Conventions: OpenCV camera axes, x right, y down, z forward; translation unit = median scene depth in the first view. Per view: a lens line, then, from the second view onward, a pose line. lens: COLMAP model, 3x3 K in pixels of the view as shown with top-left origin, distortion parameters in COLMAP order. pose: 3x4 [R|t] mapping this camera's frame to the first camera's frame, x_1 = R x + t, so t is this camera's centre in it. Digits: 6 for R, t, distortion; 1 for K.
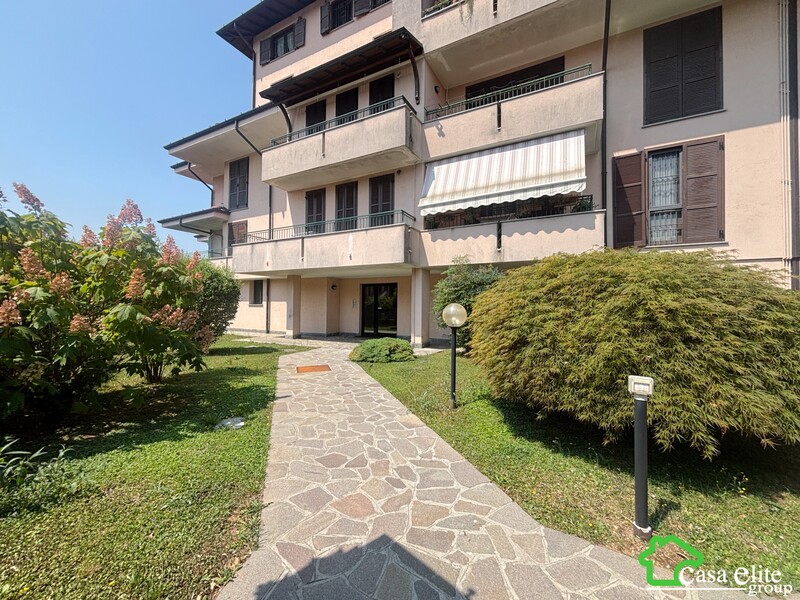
lens RADIAL K [[318.4, 0, 400.0], [0, 318.4, 300.0], [0, 0, 1]] dist [-0.000447, -0.000003]
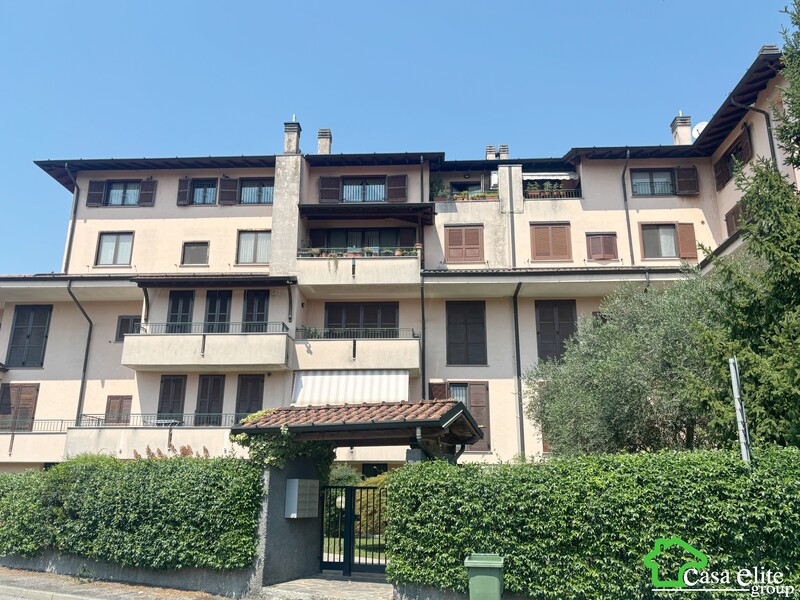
lens RADIAL K [[654.6, 0, 400.0], [0, 654.6, 300.0], [0, 0, 1]] dist [0.011408, 0.009026]
pose [[0.906238, 0.112418, 0.407547, -0.617805], [-0.001153, 0.964652, -0.263526, -0.040295], [-0.422765, 0.238347, 0.874334, -1.445766]]
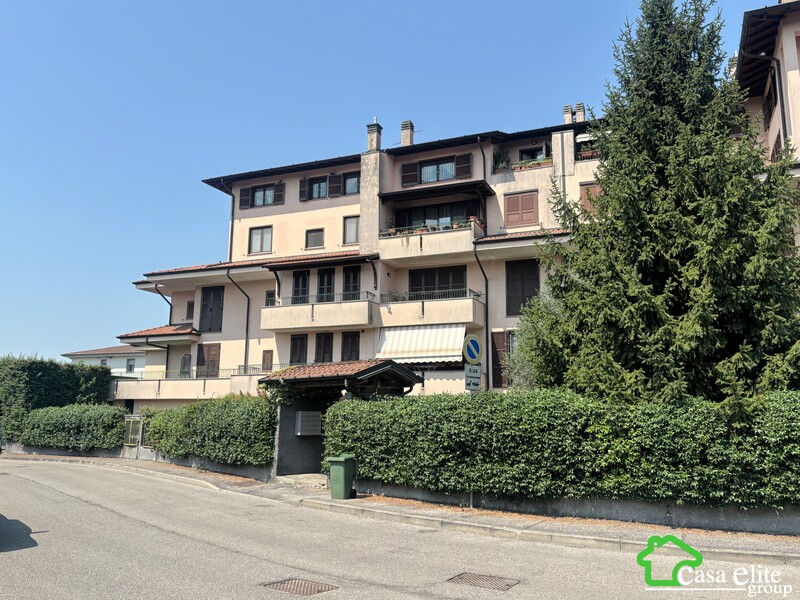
lens RADIAL K [[659.6, 0, 400.0], [0, 659.6, 300.0], [0, 0, 1]] dist [0.081112, 0.000215]
pose [[0.996909, 0.012740, 0.077522, -0.077262], [0.000013, 0.986736, -0.162330, -0.047065], [-0.078562, 0.161830, 0.983687, -2.261013]]
